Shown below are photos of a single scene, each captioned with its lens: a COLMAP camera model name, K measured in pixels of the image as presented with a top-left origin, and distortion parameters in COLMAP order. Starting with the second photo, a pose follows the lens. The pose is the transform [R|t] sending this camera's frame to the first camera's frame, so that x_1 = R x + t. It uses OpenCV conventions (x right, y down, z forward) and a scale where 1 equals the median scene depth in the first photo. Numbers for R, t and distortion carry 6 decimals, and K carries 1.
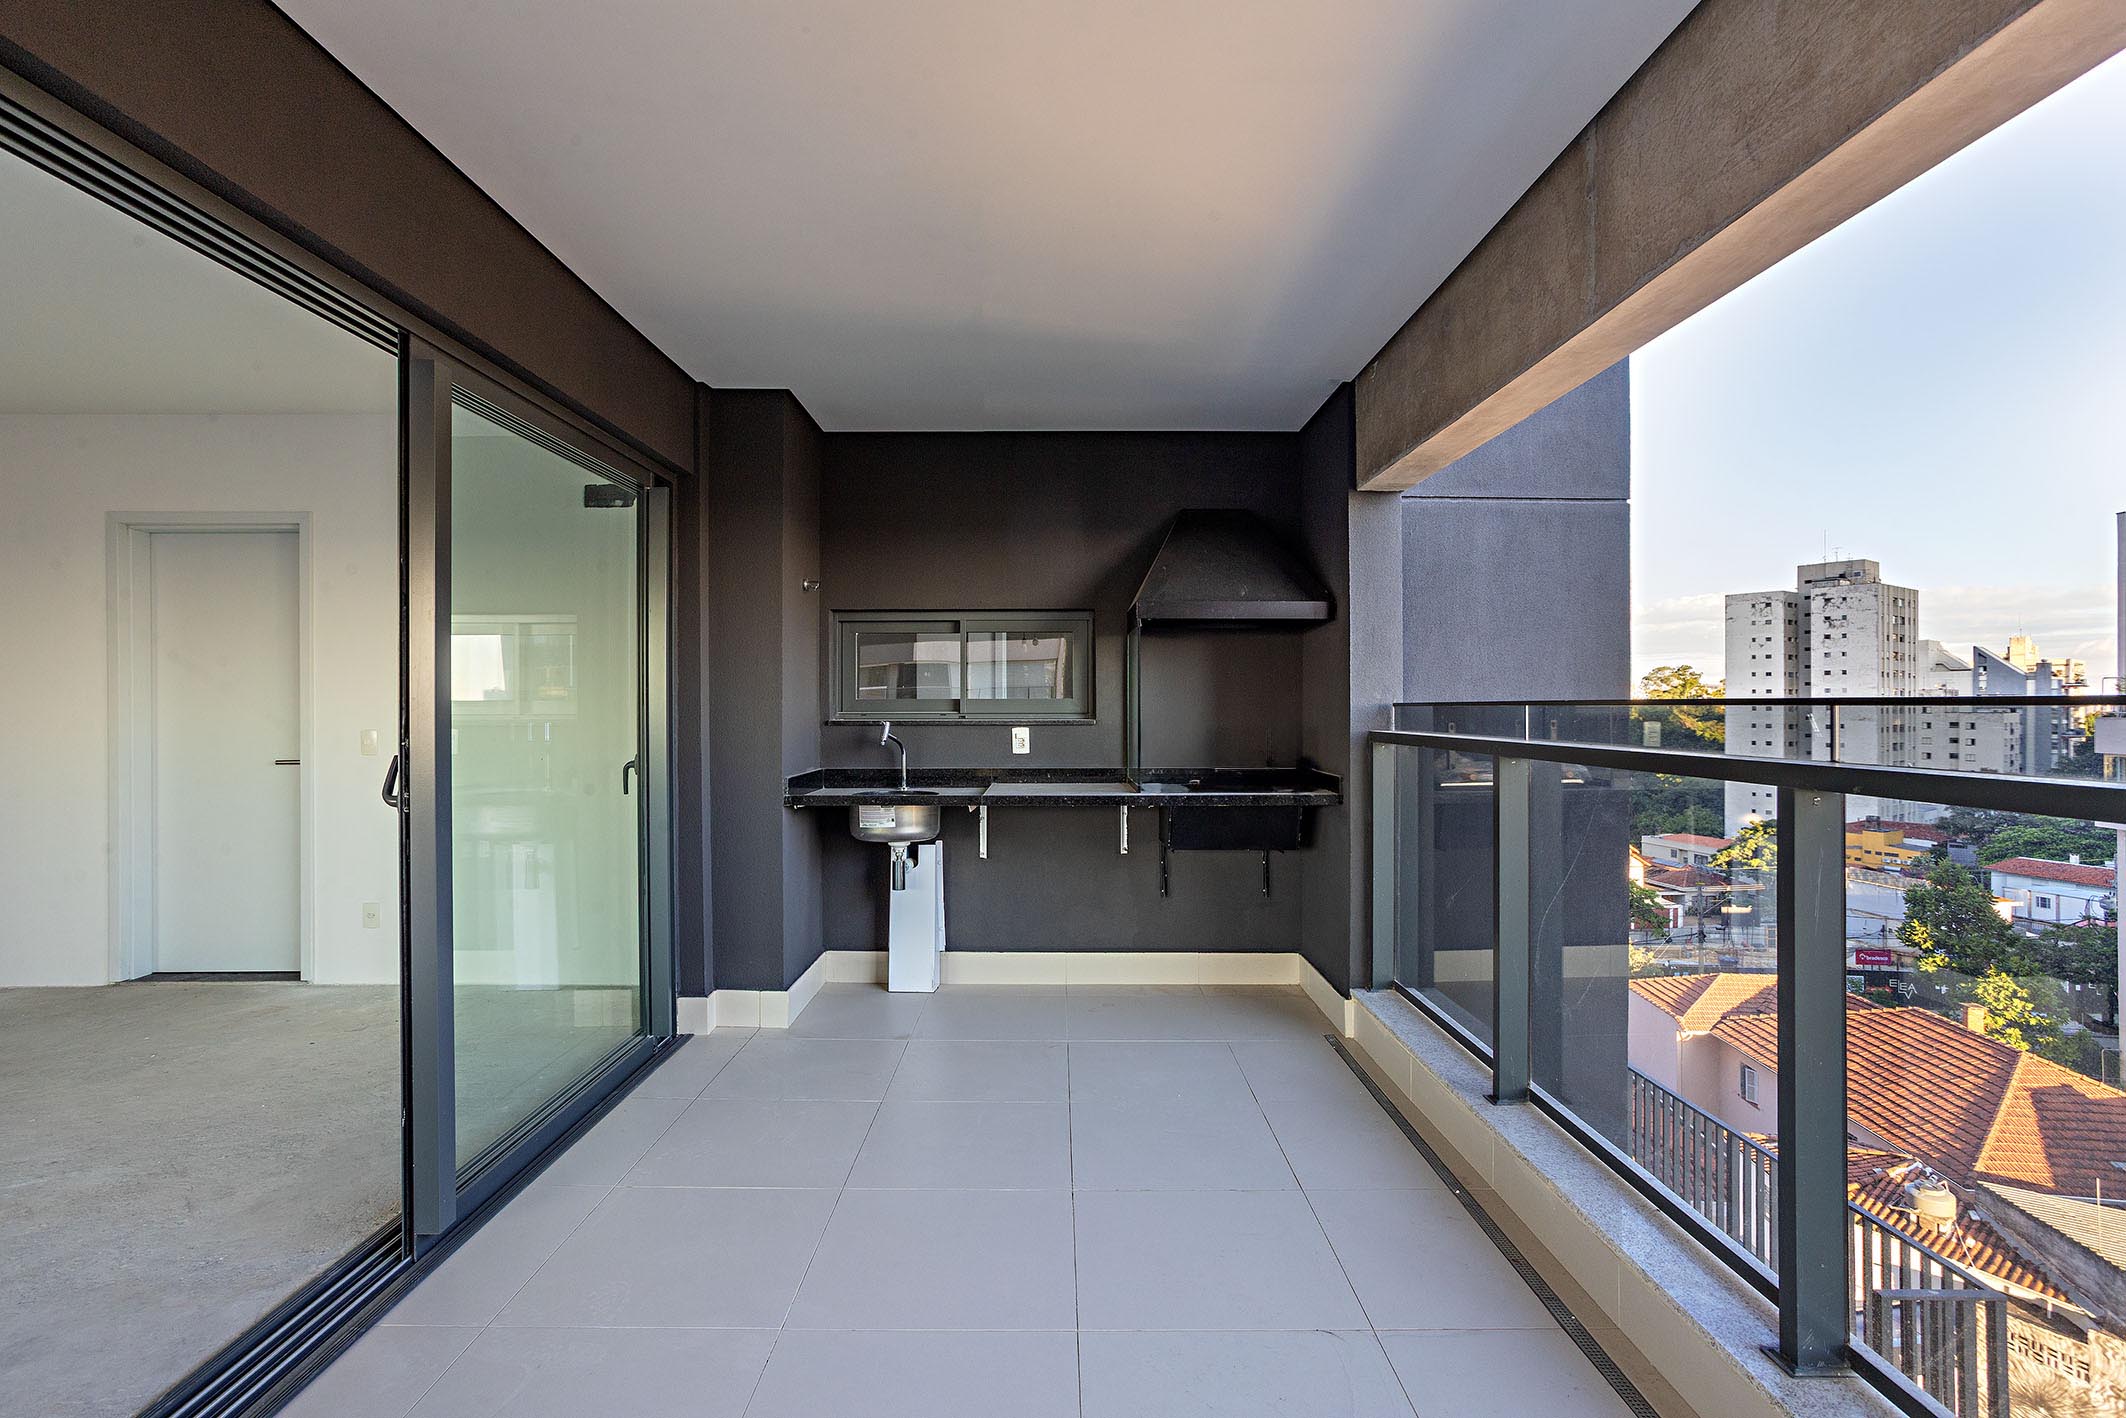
lens RADIAL K [[1024.1, 0, 1063.0], [0, 1024.1, 709.0], [0, 0, 1]] dist [-0.049168, 0.035506]
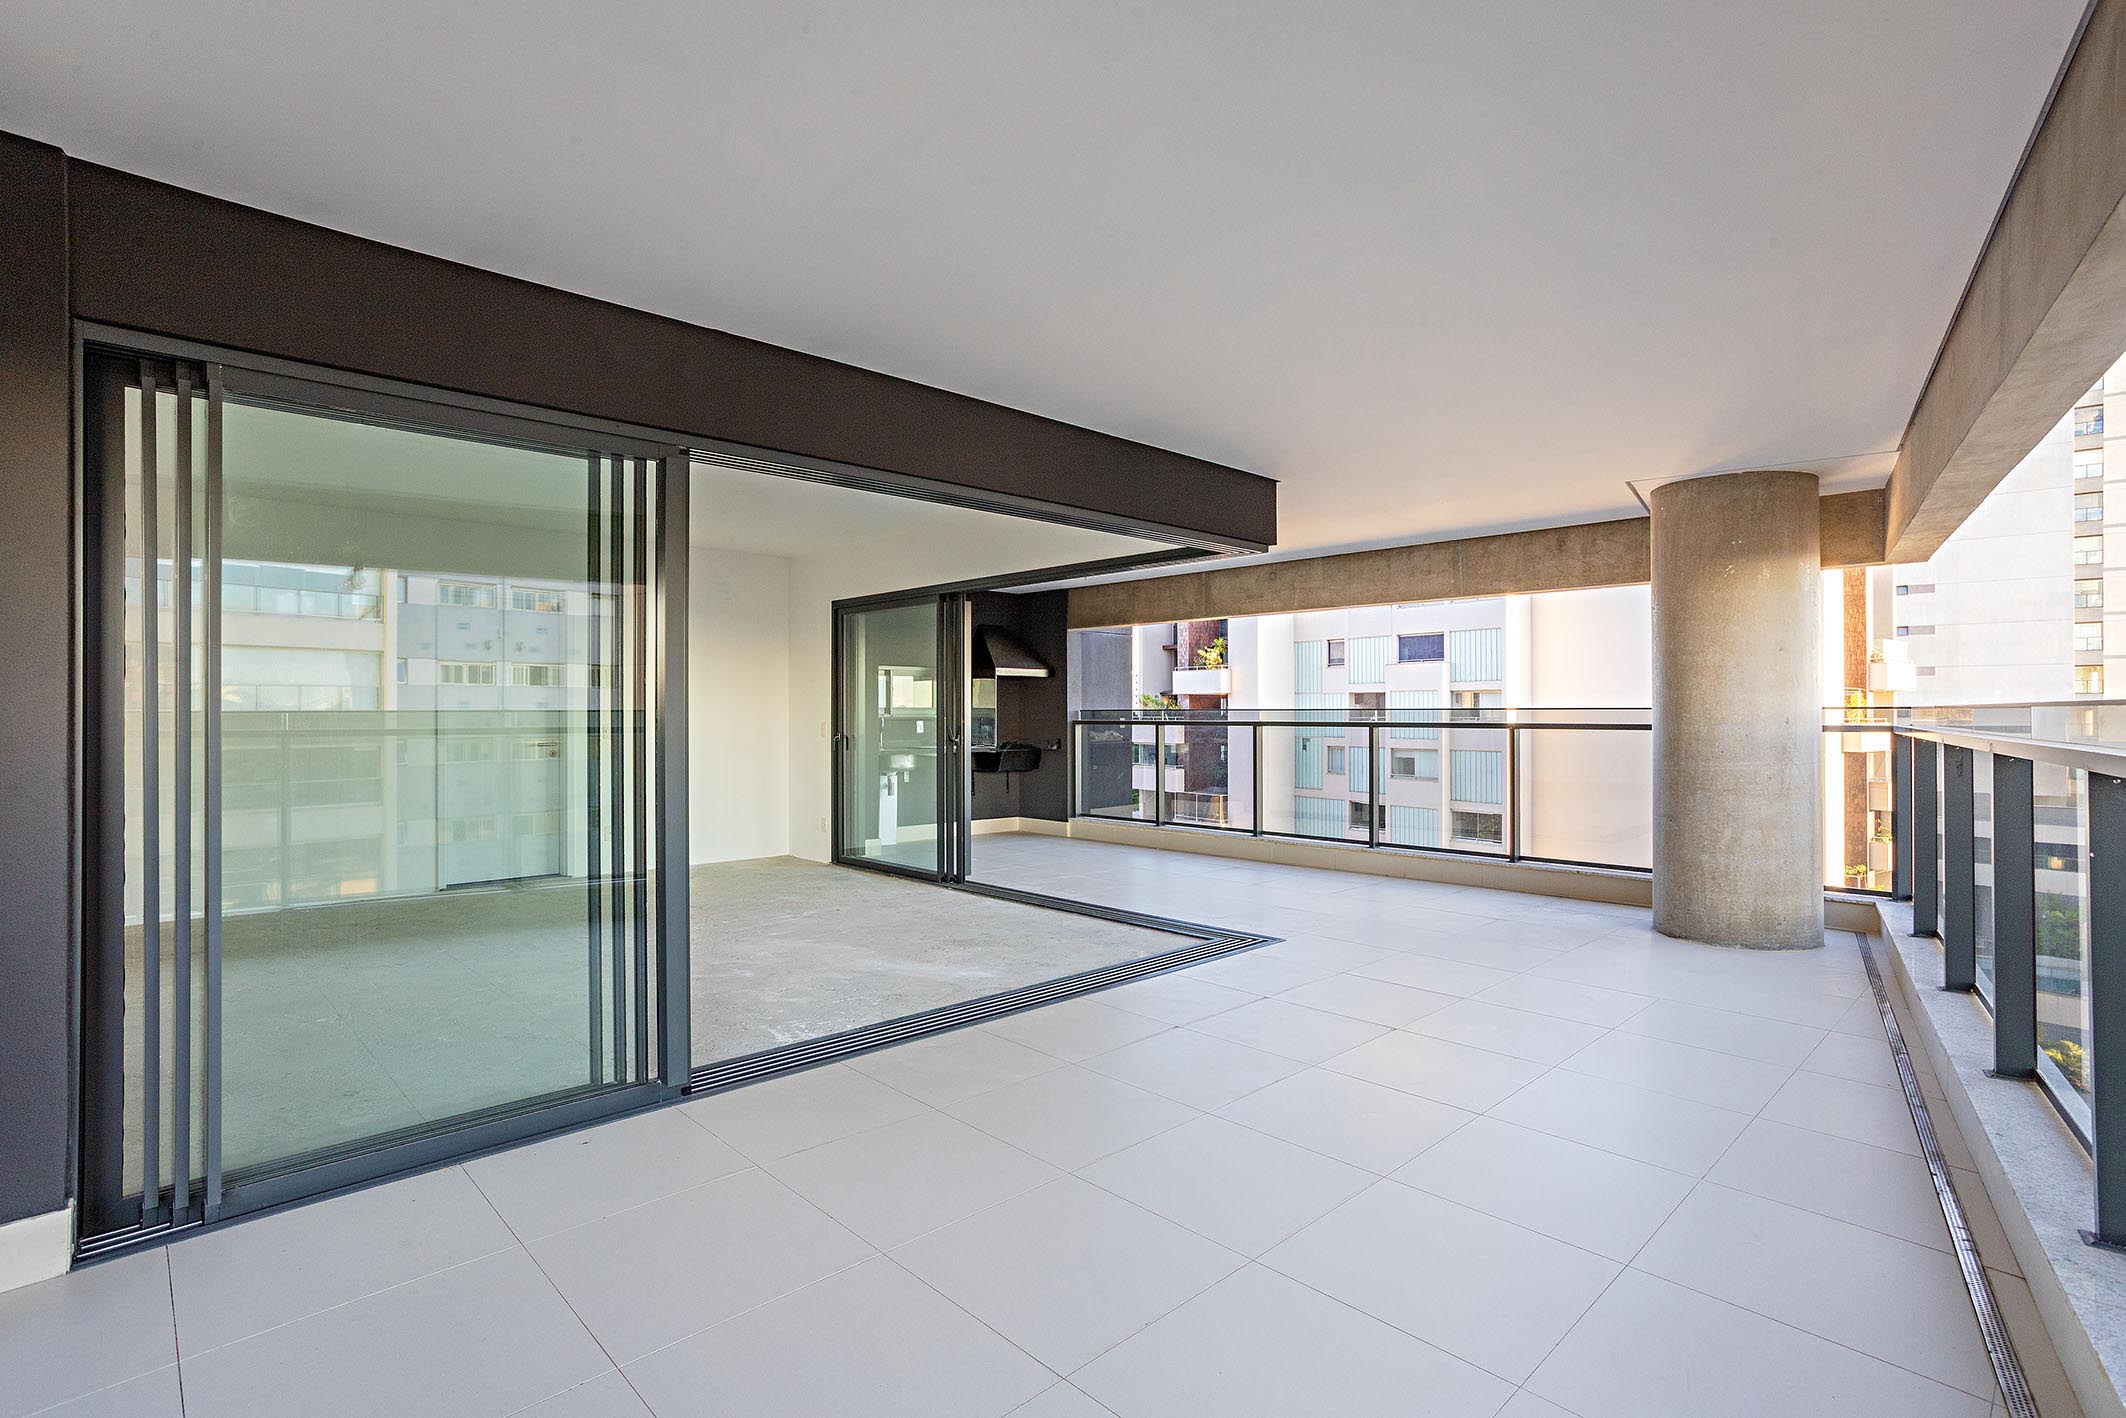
lens RADIAL K [[1024.1, 0, 1063.0], [0, 1024.1, 709.0], [0, 0, 1]] dist [-0.049168, 0.035506]
pose [[0.714209, 0.003490, 0.699924, -1.396219], [0.003572, 0.999956, -0.008632, 0.013260], [-0.699924, 0.008665, 0.714165, -0.784301]]
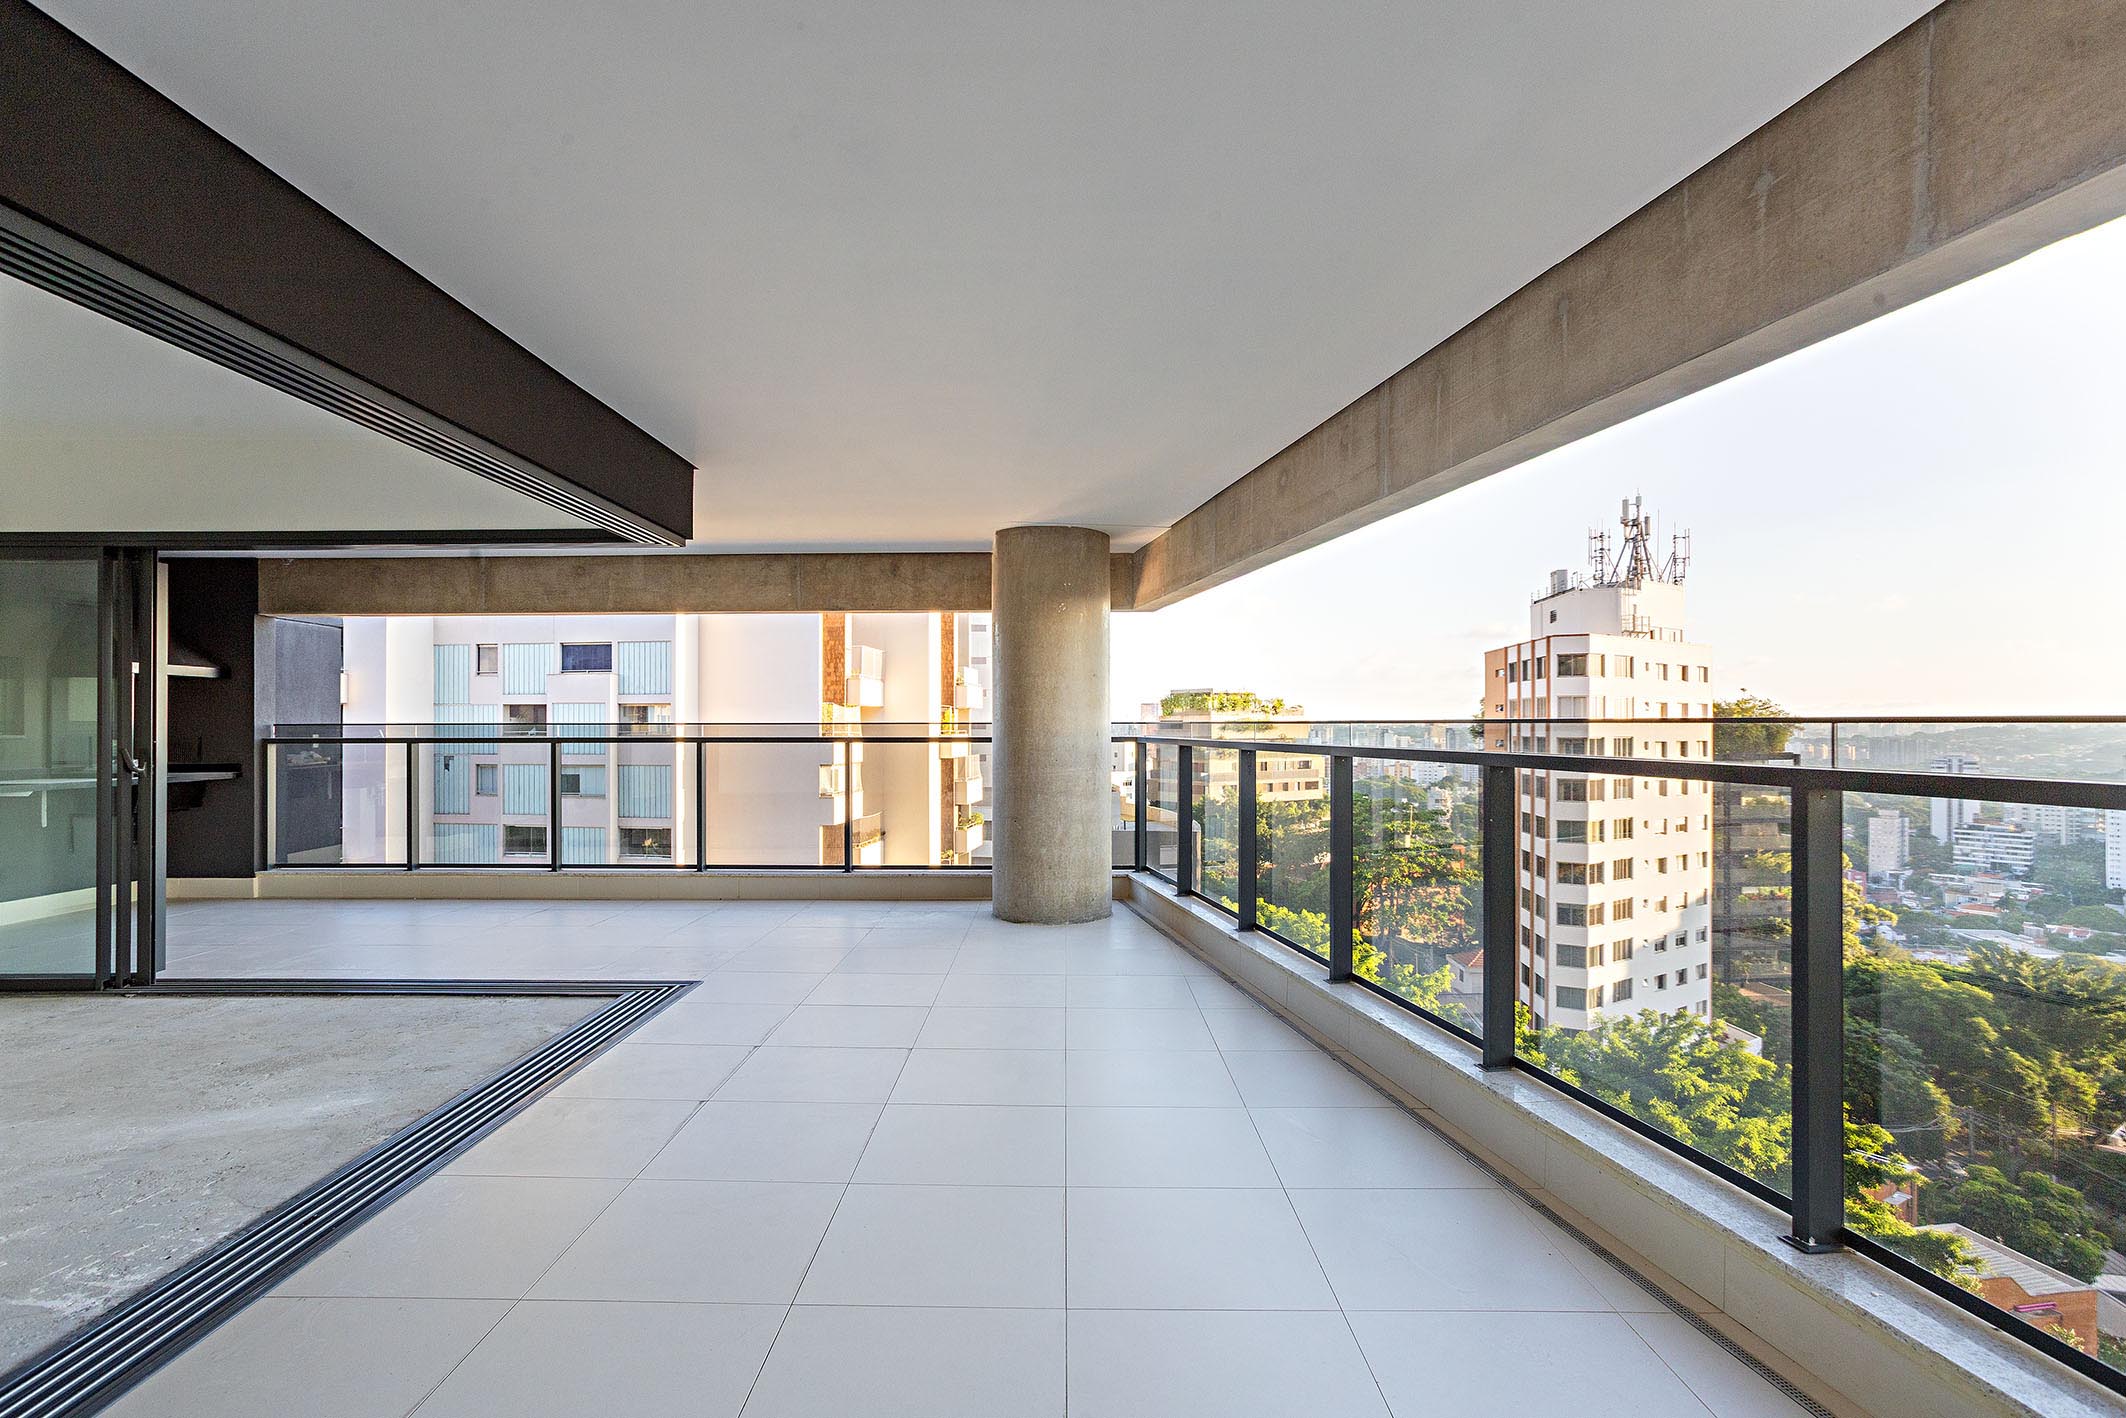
lens RADIAL K [[1040.2, 0, 1063.6], [0, 1040.2, 717.0], [0, 0, 1]] dist [-0.047718, 0.033032]
pose [[-0.000409, 0.009726, 0.999953, -1.460305], [0.007124, 0.999927, -0.009723, 0.010269], [-0.999975, 0.007120, -0.000478, -0.471762]]
